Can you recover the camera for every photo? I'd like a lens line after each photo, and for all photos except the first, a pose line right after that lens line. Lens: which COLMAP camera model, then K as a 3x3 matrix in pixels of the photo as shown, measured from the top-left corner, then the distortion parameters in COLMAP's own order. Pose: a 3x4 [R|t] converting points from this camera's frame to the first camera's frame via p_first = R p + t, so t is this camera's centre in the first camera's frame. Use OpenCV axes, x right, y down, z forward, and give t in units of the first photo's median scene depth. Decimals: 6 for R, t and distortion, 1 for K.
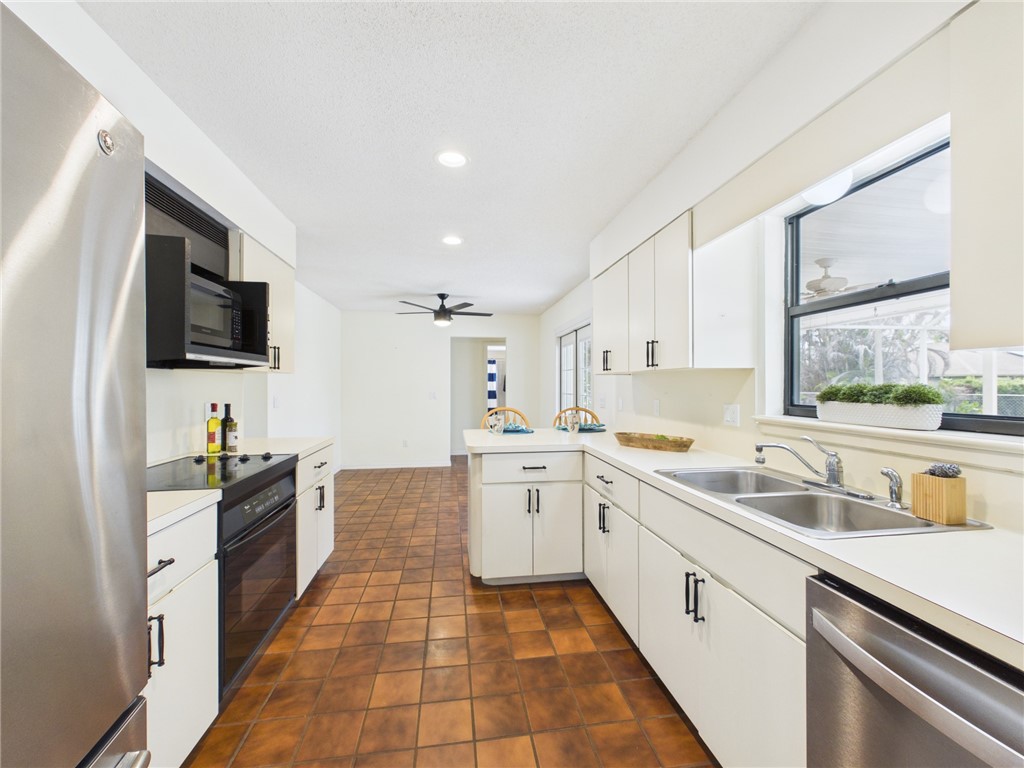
lens RADIAL K [[411.8, 0, 509.2], [0, 411.8, 381.3], [0, 0, 1]] dist [0.000614, 0.000077]
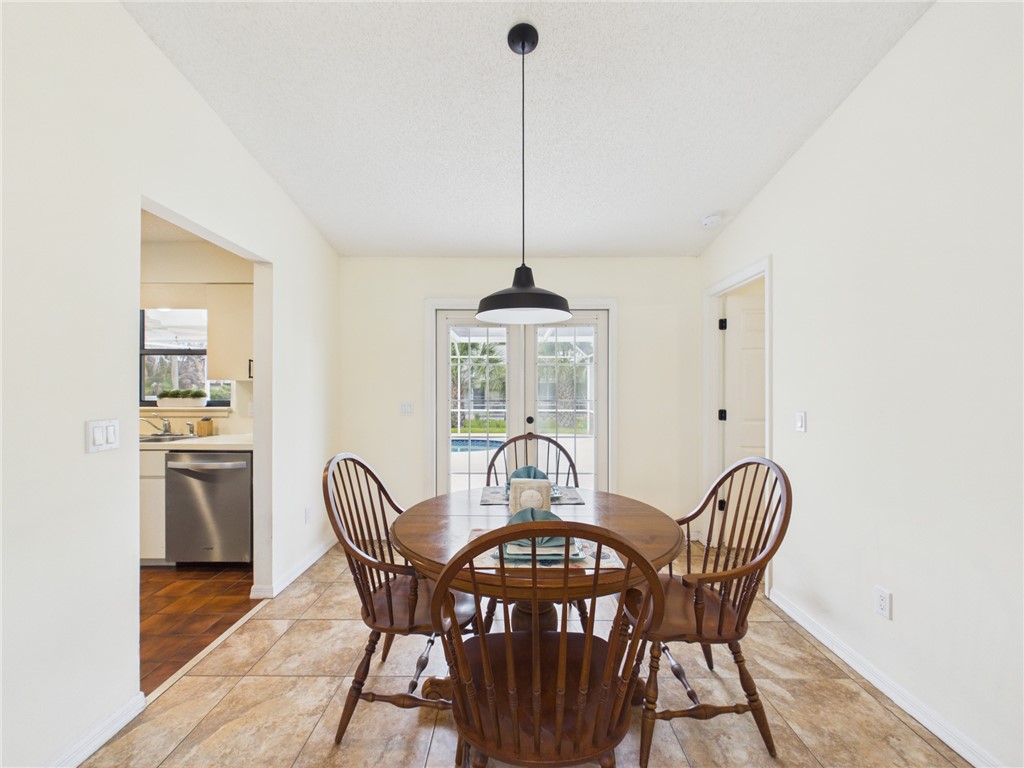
lens RADIAL K [[411.8, 0, 508.9], [0, 411.8, 382.6], [0, 0, 1]] dist [0.000614, 0.000077]
pose [[0.153921, 0.002459, 0.988080, -1.252569], [0.006200, 0.999975, -0.003455, -0.016718], [-0.988064, 0.006658, 0.153902, -1.307591]]
